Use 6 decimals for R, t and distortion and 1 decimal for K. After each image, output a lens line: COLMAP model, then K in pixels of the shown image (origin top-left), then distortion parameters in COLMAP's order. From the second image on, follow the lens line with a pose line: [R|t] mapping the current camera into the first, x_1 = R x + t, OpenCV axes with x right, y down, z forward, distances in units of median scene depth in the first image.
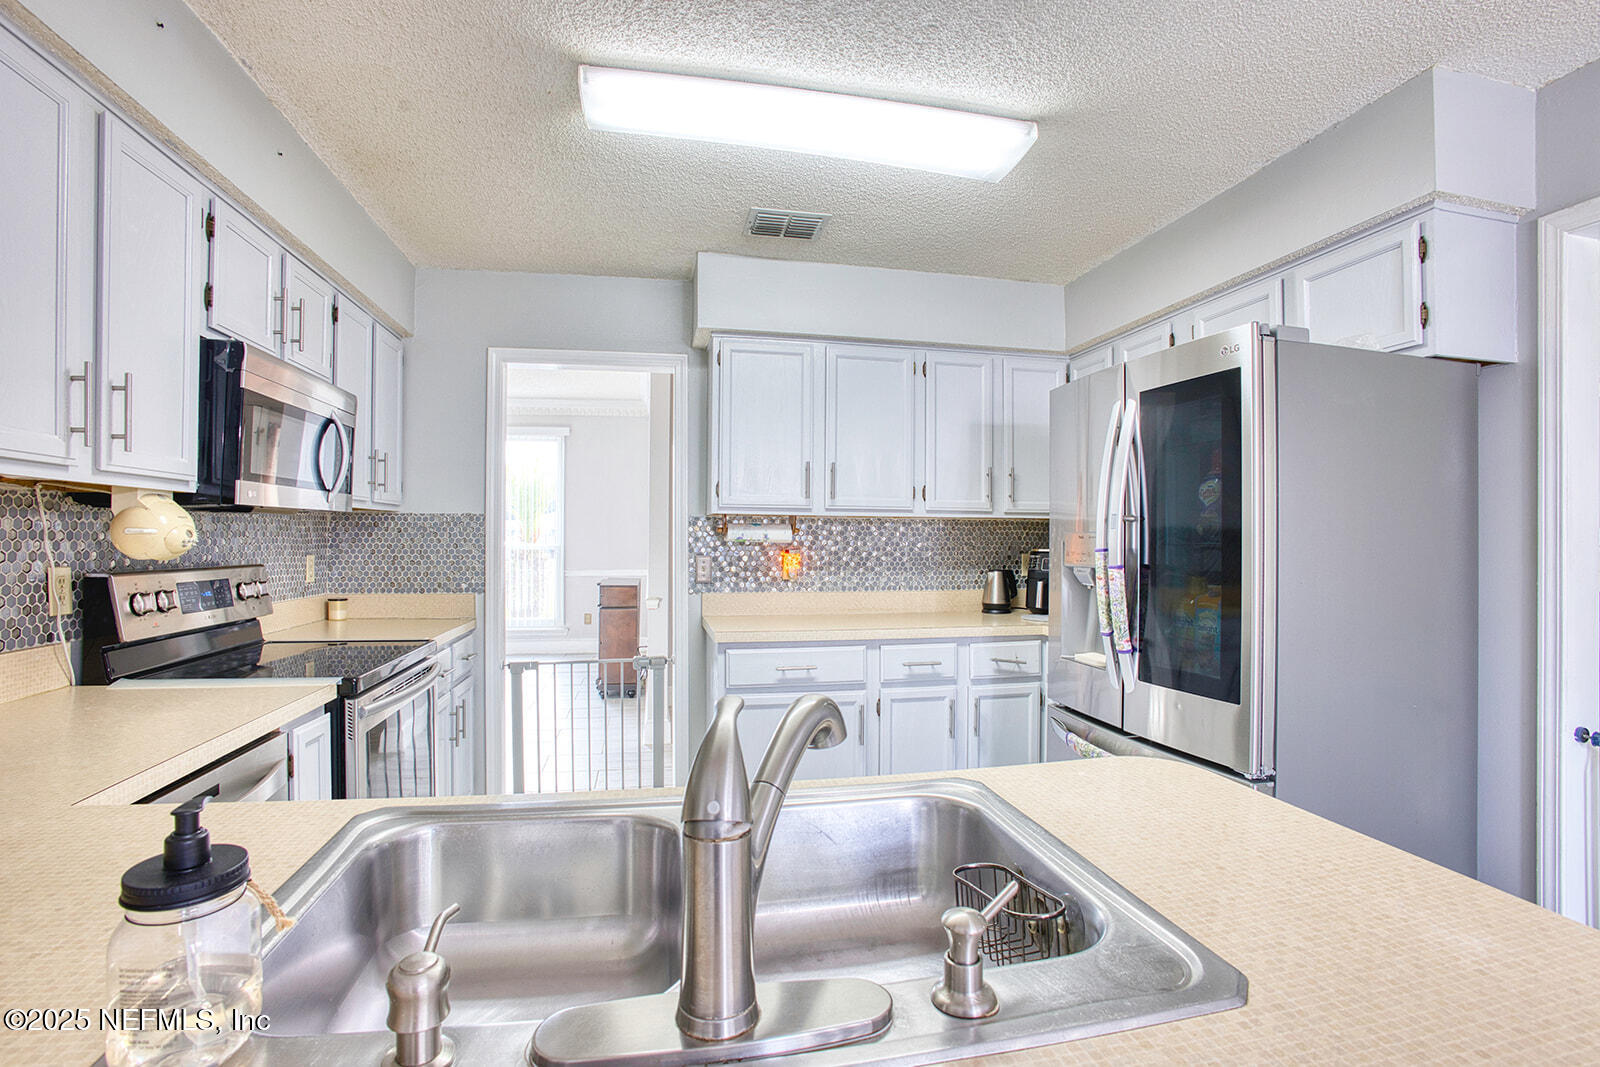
lens RADIAL K [[769.6, 0, 800.0], [0, 769.6, 533.5], [0, 0, 1]] dist [-0.097200, 0.030713]
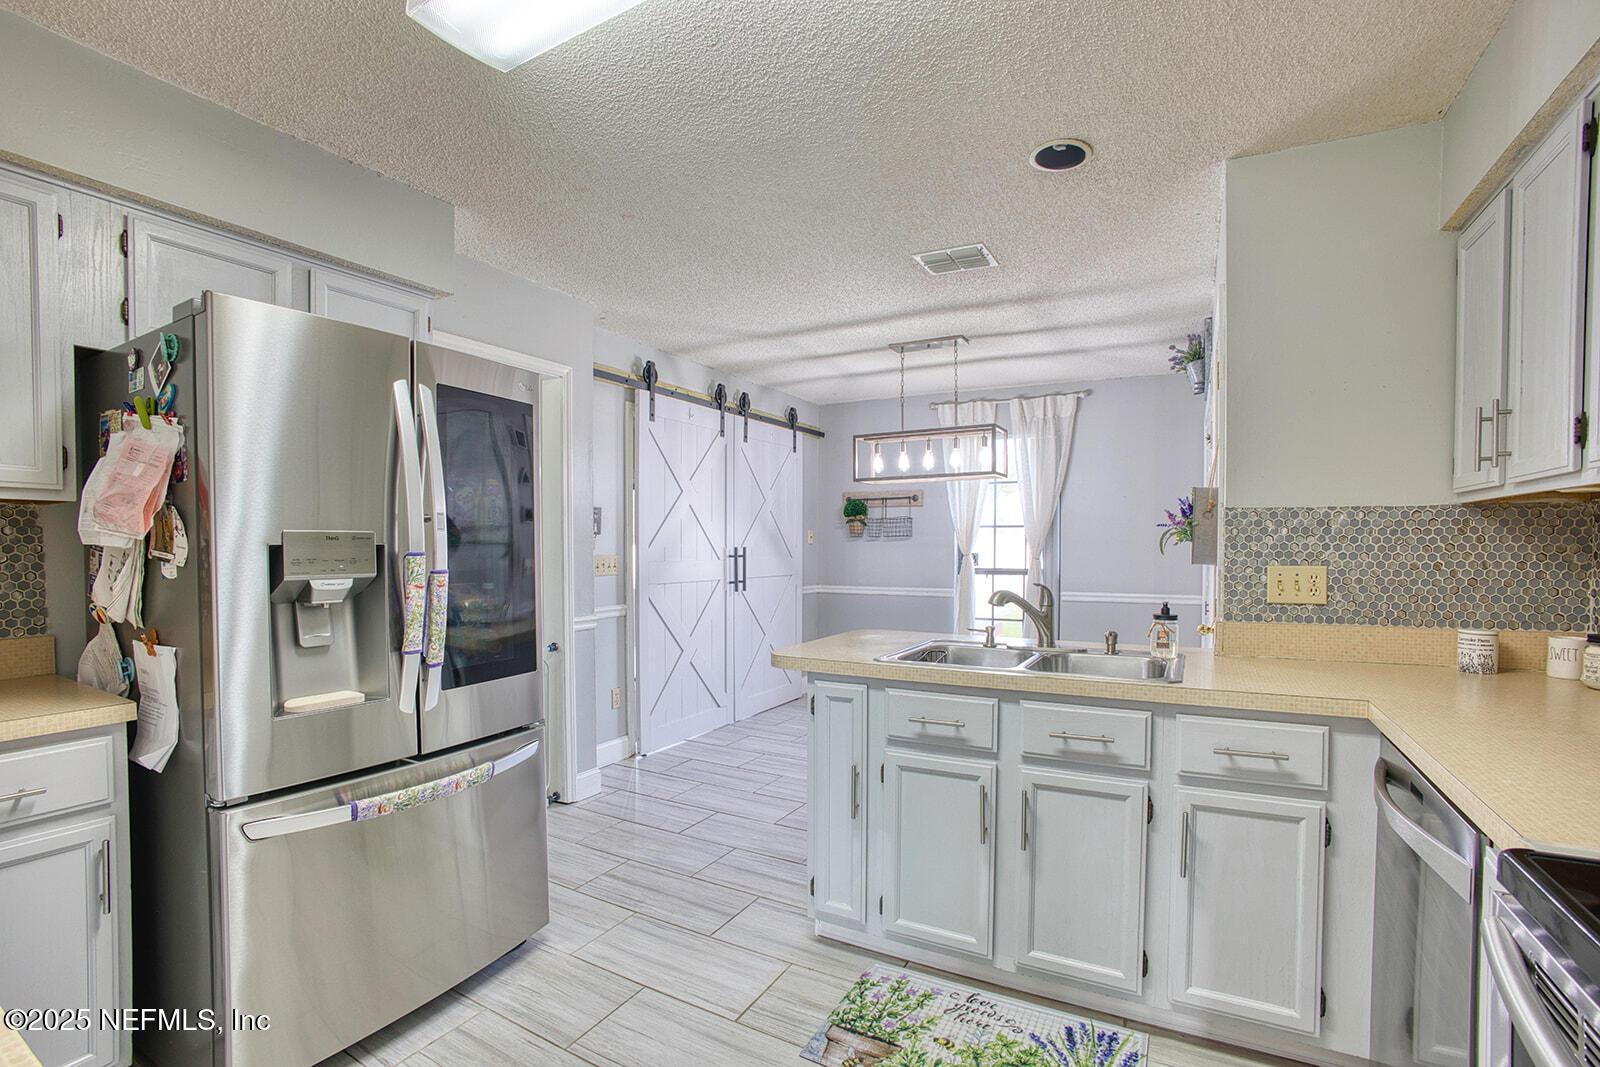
lens RADIAL K [[727.8, 0, 790.4], [0, 727.8, 548.9], [0, 0, 1]] dist [-0.105502, 0.026011]
pose [[-0.758027, -0.005769, 0.652197, -0.378247], [-0.004375, 0.999983, 0.003761, 0.007921], [-0.652208, -0.000002, -0.758040, 1.121388]]
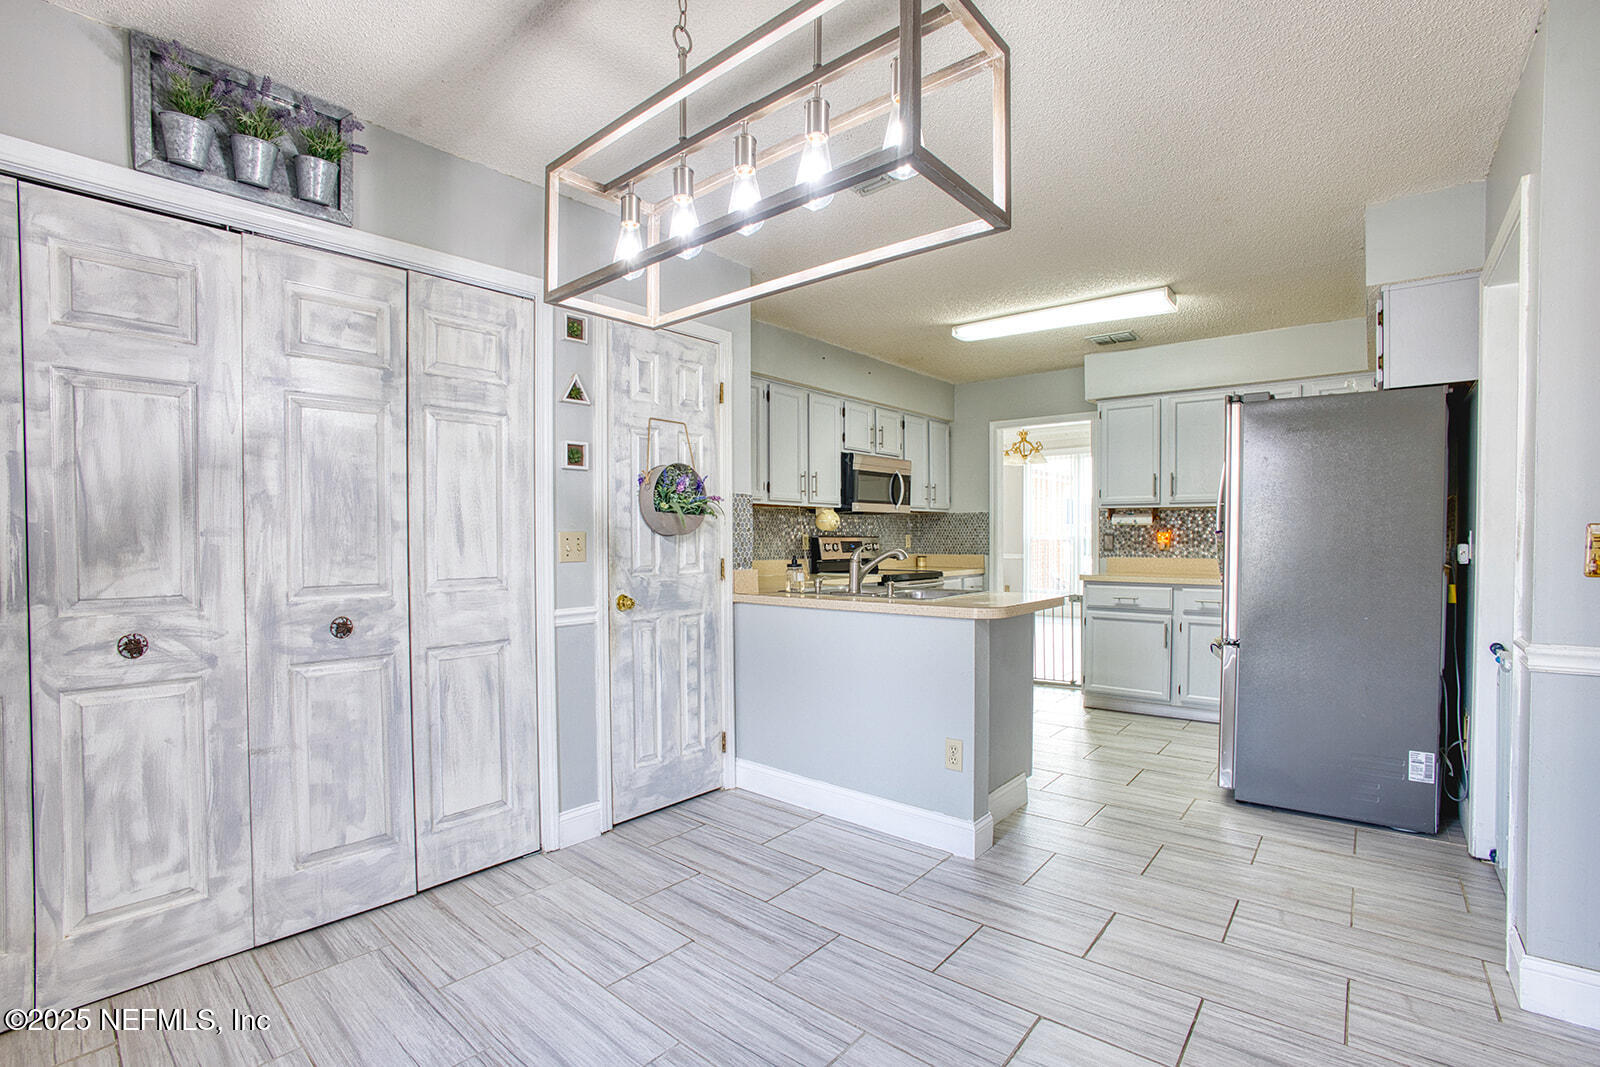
lens RADIAL K [[727.8, 0, 790.4], [0, 727.8, 548.9], [0, 0, 1]] dist [-0.105502, 0.026011]
pose [[0.620182, 0.006858, -0.784428, 0.859358], [0.010924, 0.999789, 0.017377, 0.035453], [0.784382, -0.019346, 0.619976, -0.617573]]
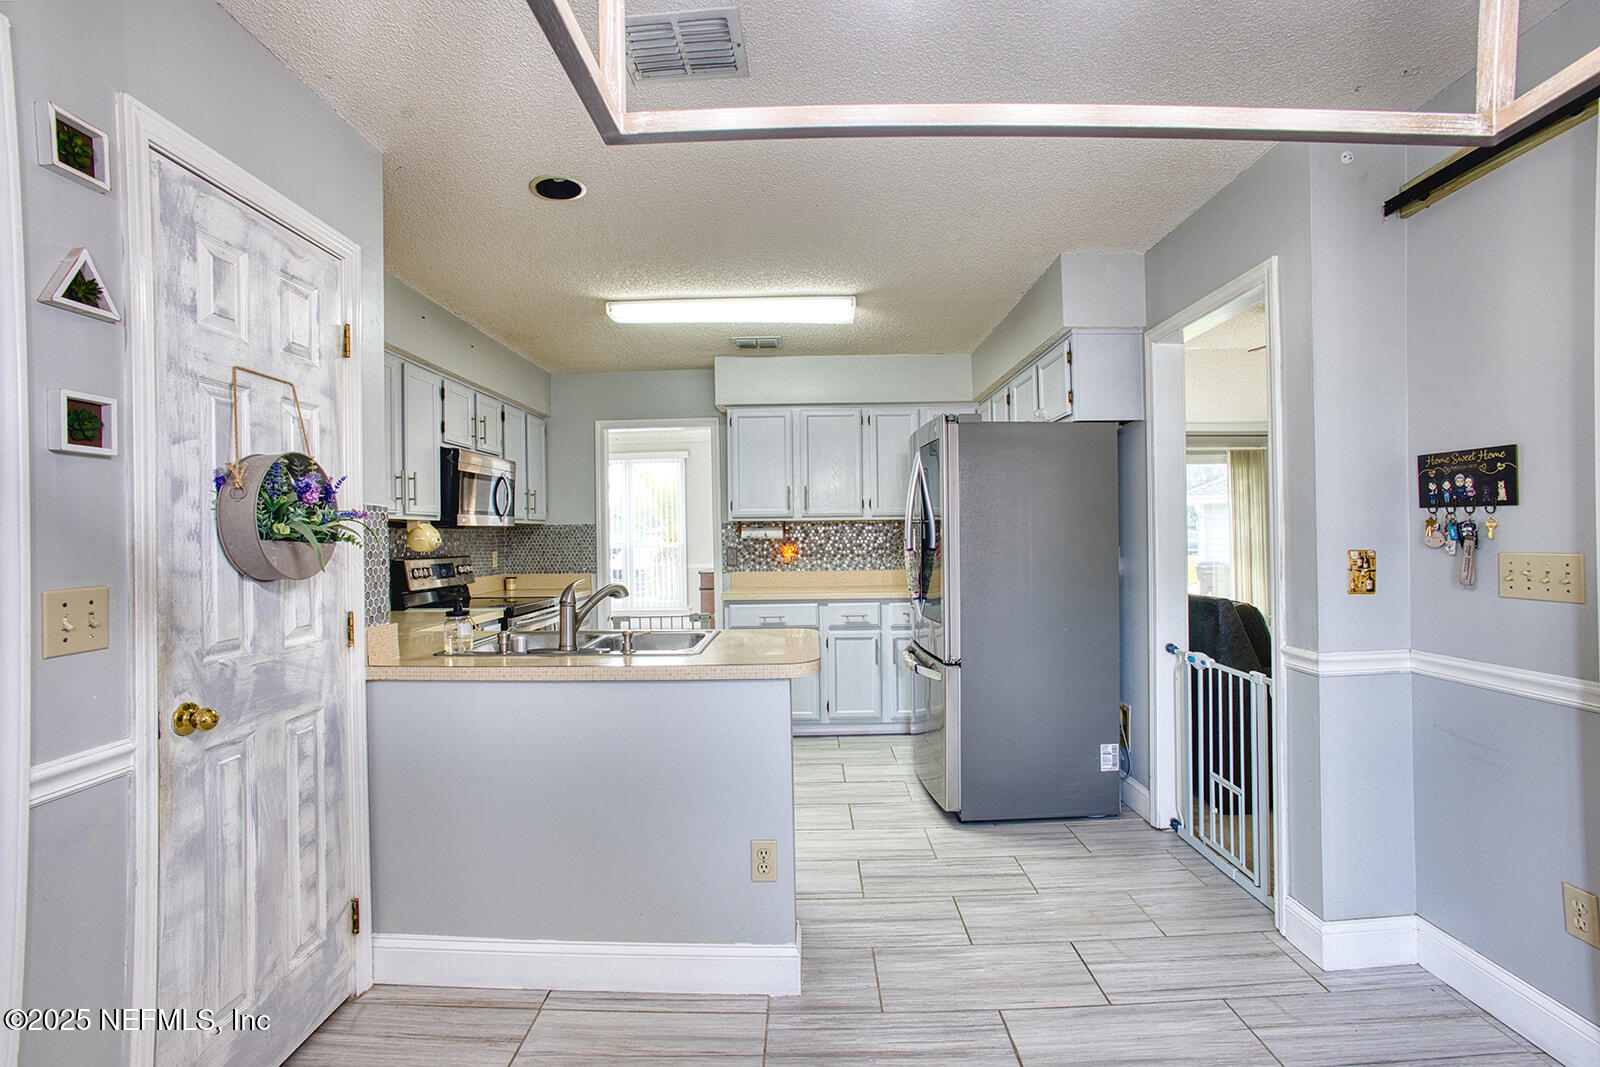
lens RADIAL K [[750.1, 0, 787.5], [0, 750.1, 523.0], [0, 0, 1]] dist [-0.053579, 0.027265]
pose [[0.975760, -0.022580, -0.217676, 0.417163], [0.020644, 0.999725, -0.011163, -0.002758], [0.217869, 0.006399, 0.975957, -0.590068]]
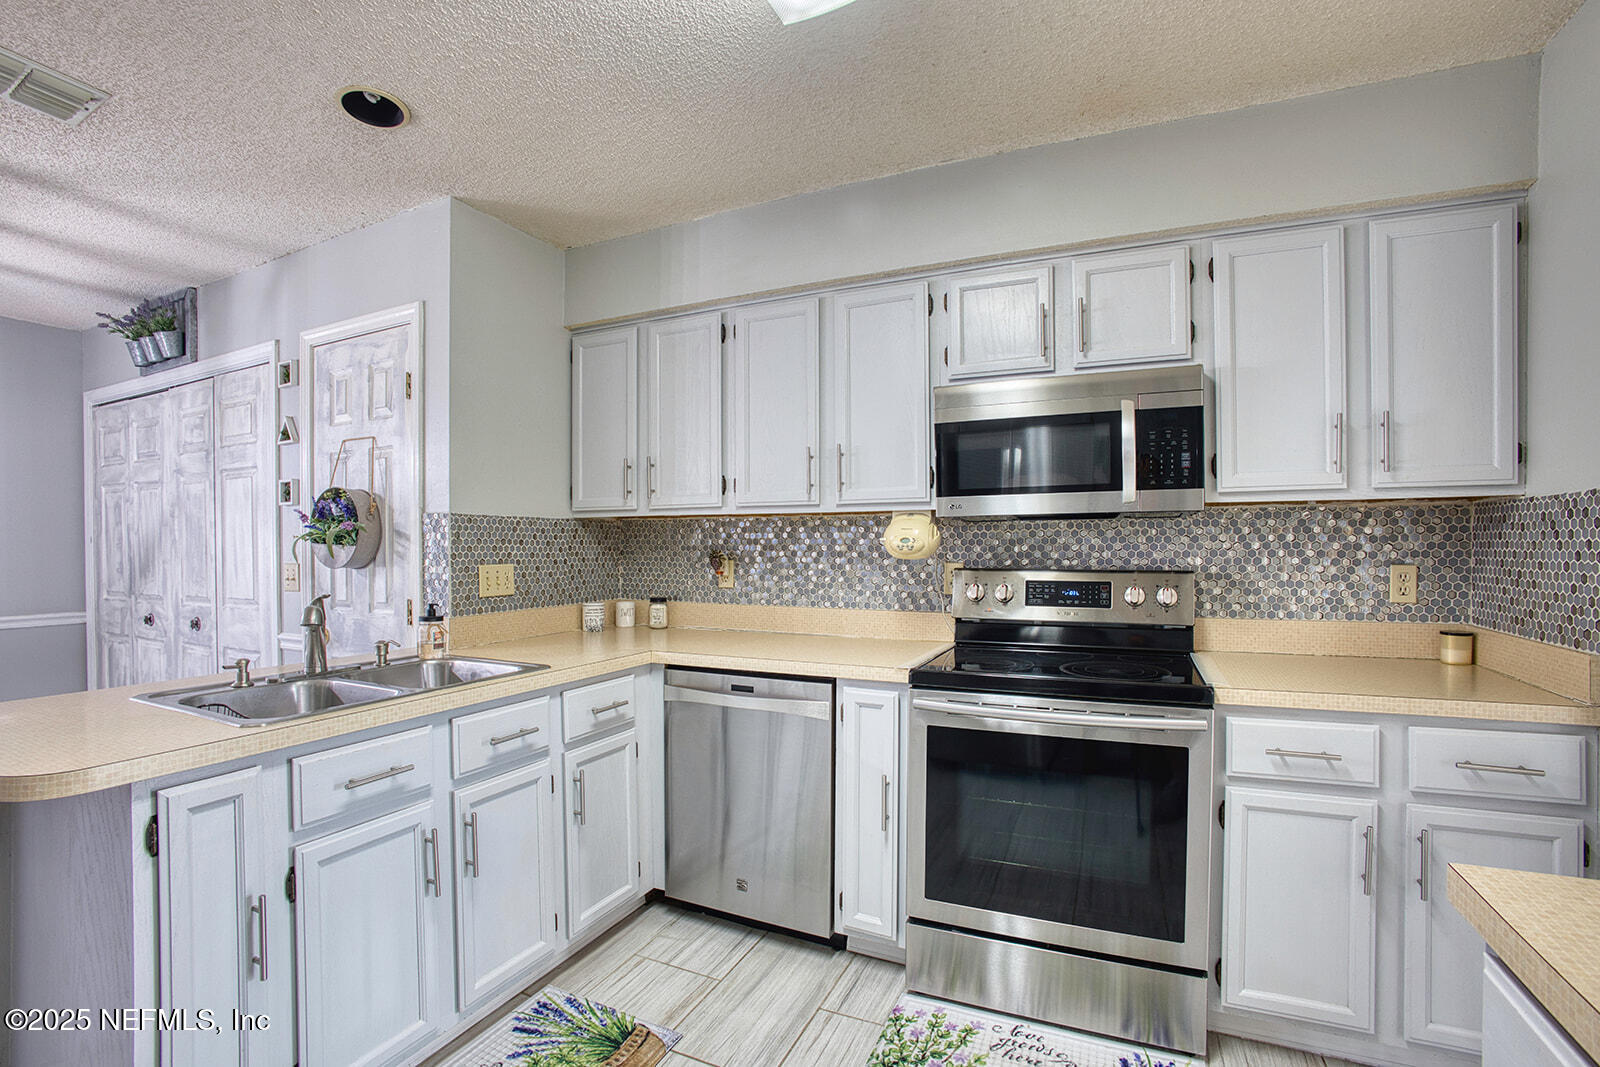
lens RADIAL K [[727.8, 0, 790.4], [0, 727.8, 548.9], [0, 0, 1]] dist [-0.105502, 0.026011]
pose [[-0.585185, 0.003204, -0.810894, 0.262812], [0.007705, 0.999969, -0.001610, 0.010761], [0.810863, -0.007190, -0.585191, 1.048303]]
